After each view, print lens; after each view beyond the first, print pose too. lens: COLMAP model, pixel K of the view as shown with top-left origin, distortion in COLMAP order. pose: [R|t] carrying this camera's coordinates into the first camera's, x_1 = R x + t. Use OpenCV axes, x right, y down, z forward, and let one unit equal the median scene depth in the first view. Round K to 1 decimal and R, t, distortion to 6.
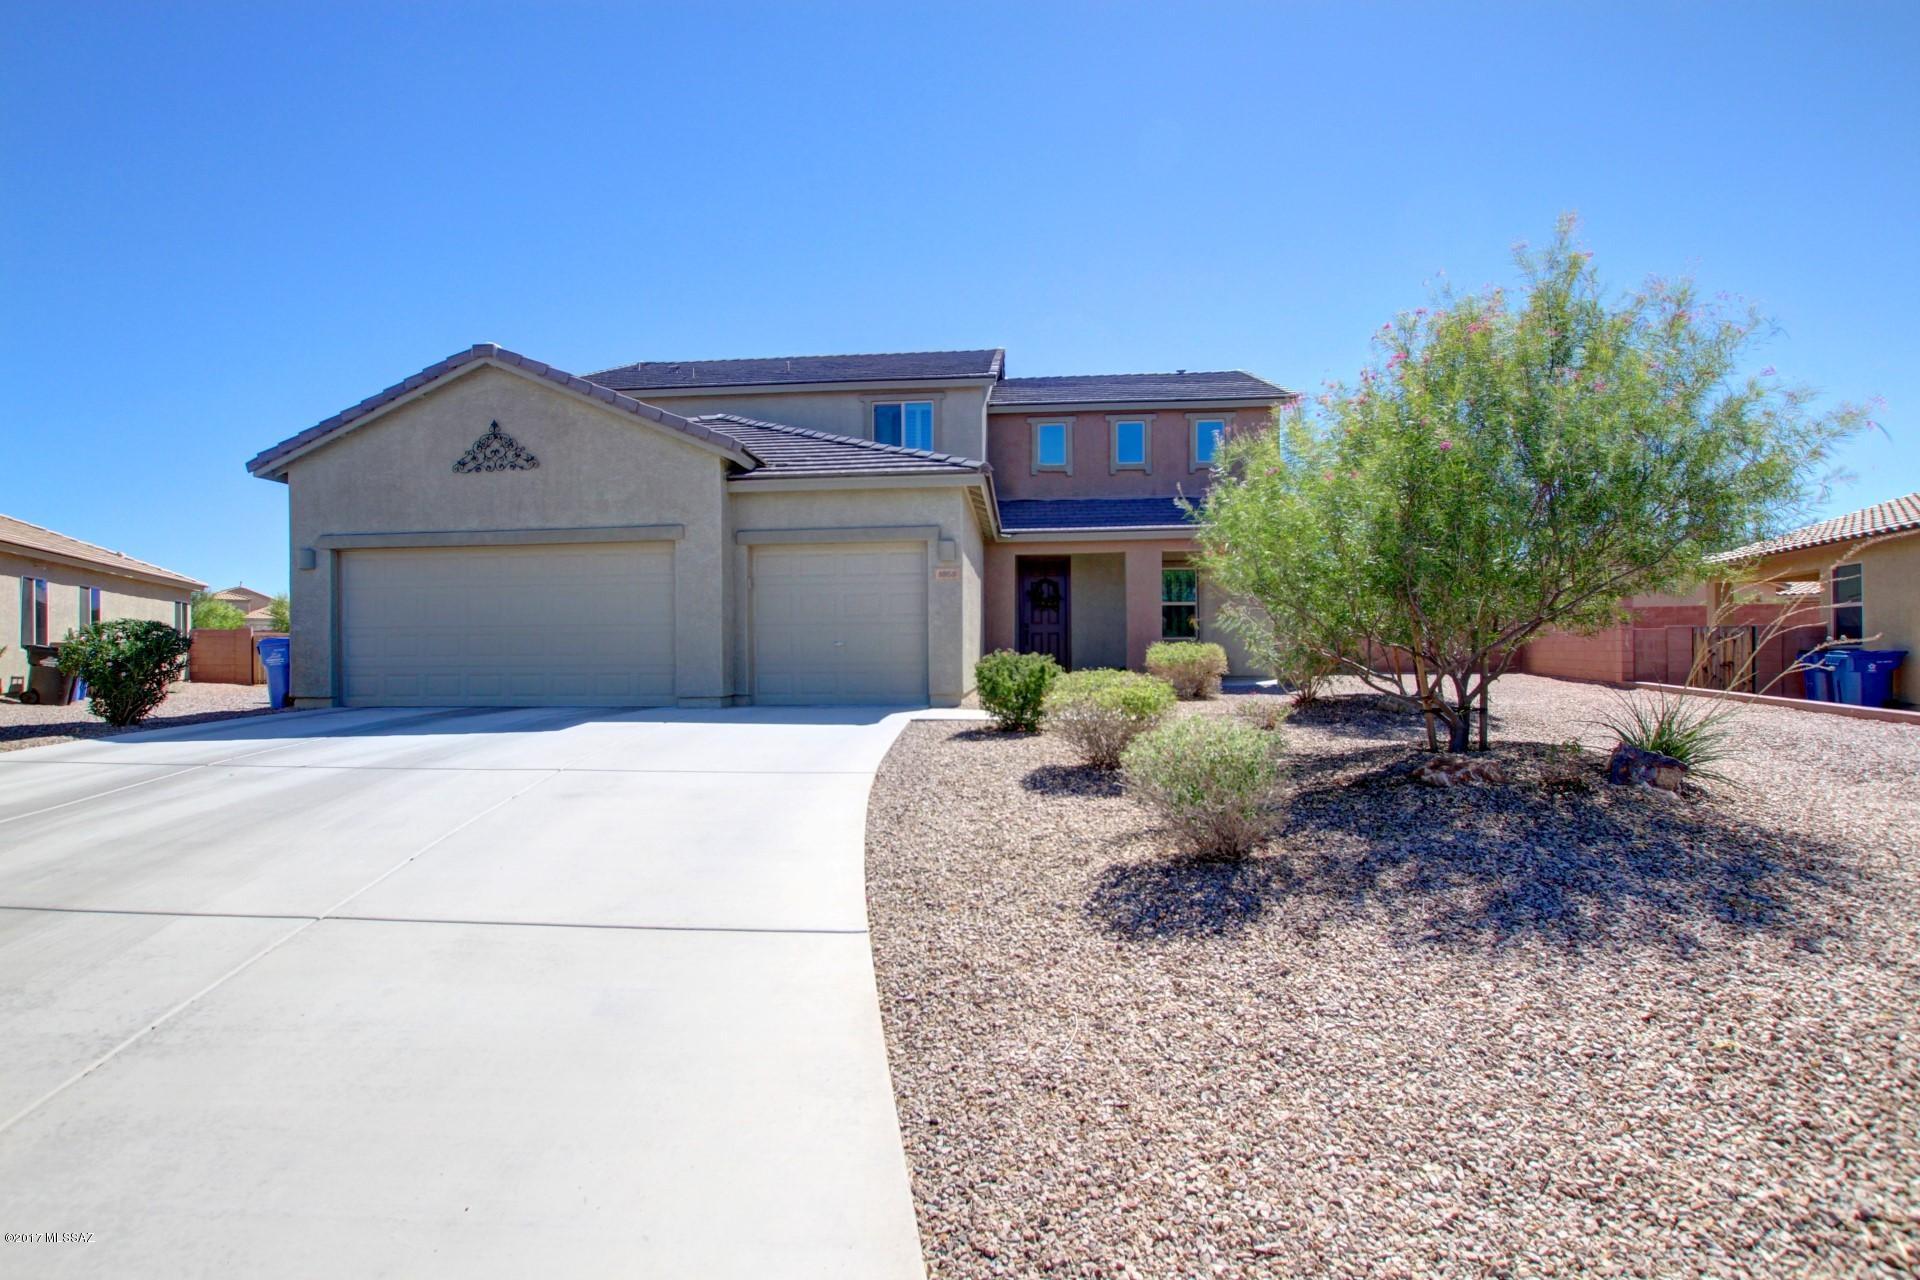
lens RADIAL K [[911.3, 0, 963.1], [0, 911.3, 643.7], [0, 0, 1]] dist [-0.017679, 0.001863]
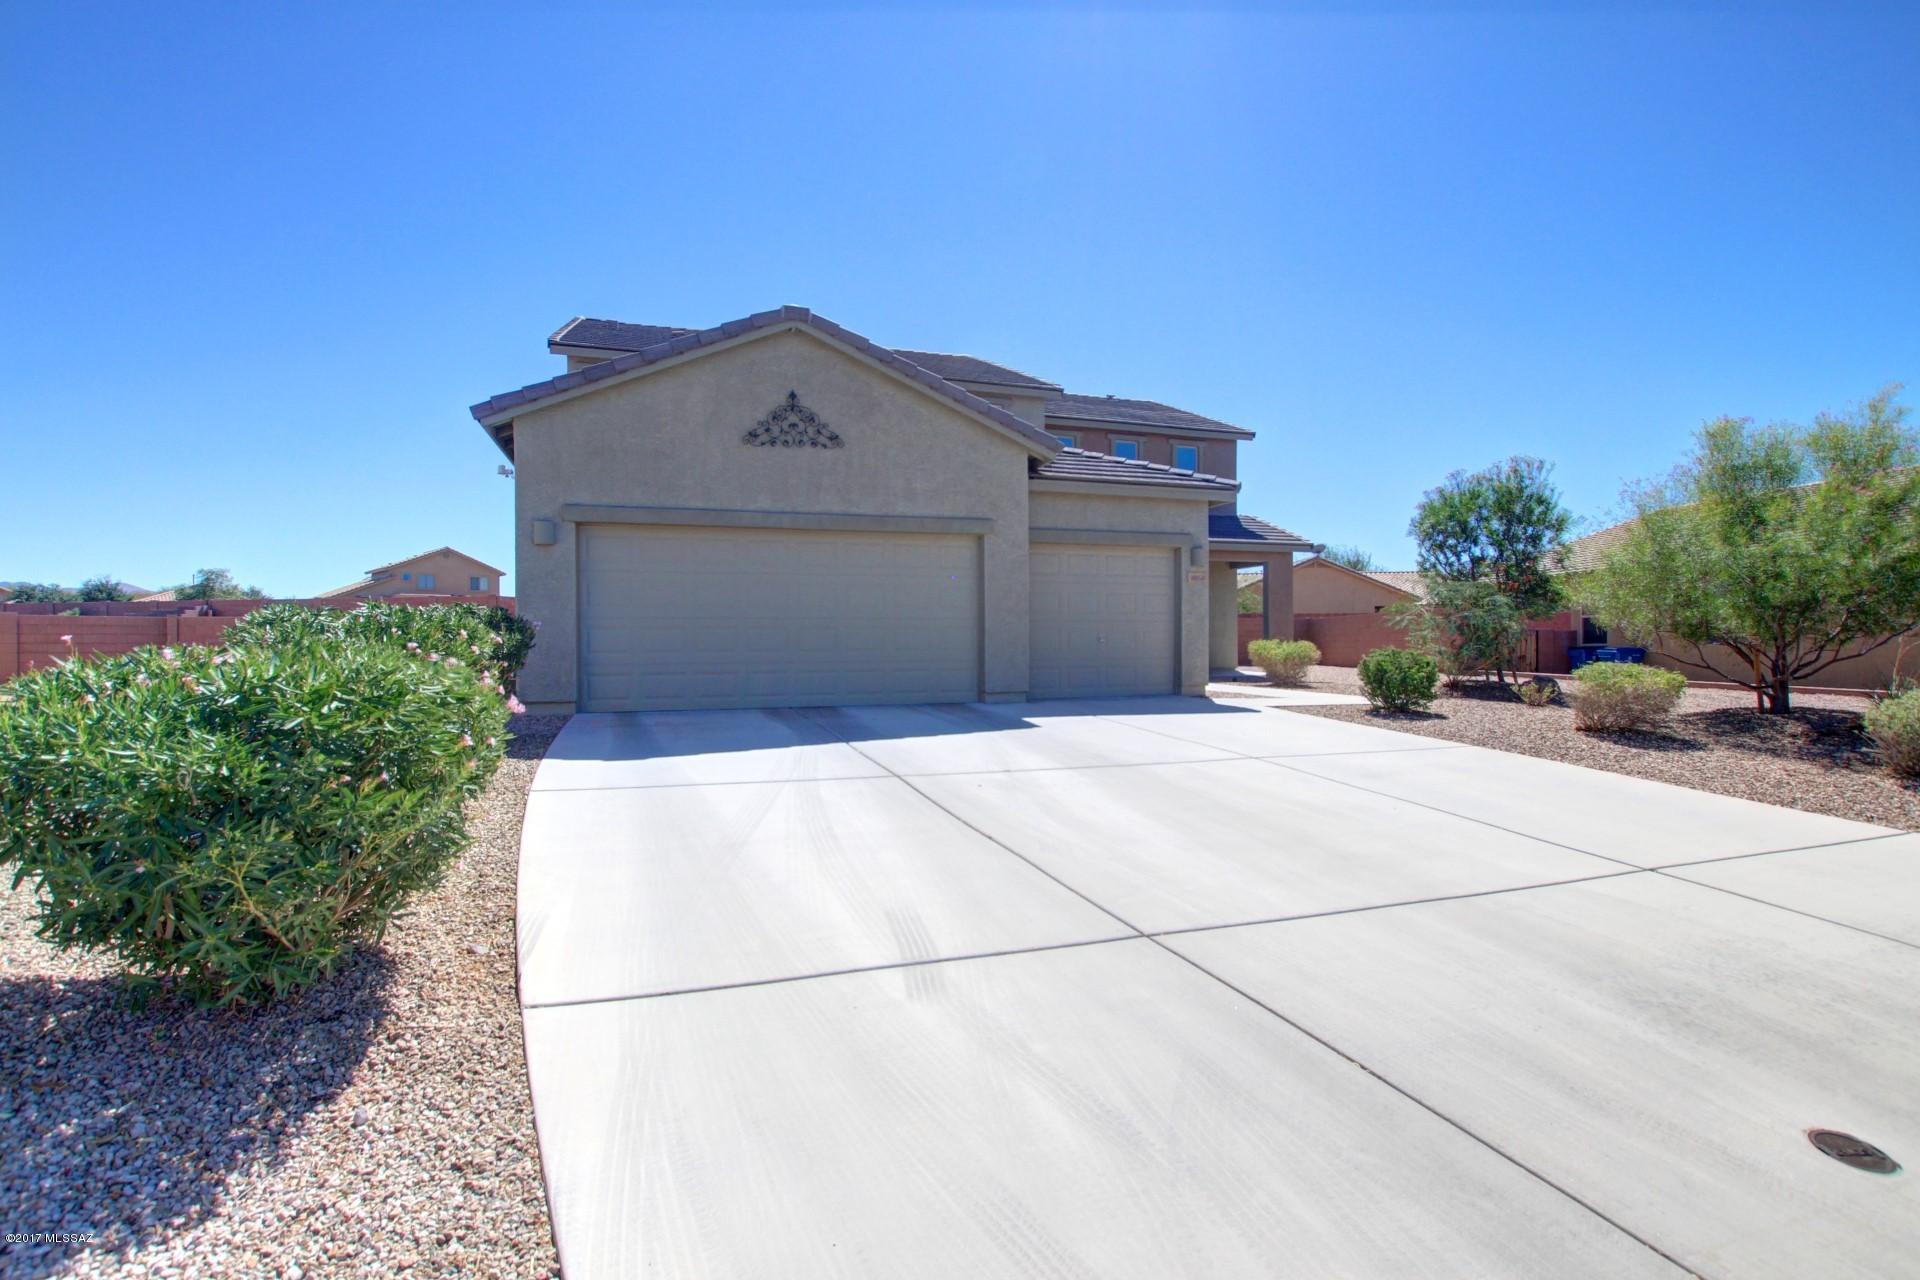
lens RADIAL K [[911.3, 0, 978.7], [0, 911.3, 640.9], [0, 0, 1]] dist [-0.017679, 0.001863]
pose [[0.913747, 0.004996, 0.406253, -0.713315], [-0.004605, 0.999988, -0.001939, 0.004281], [-0.406258, -0.000099, 0.913758, 0.093821]]
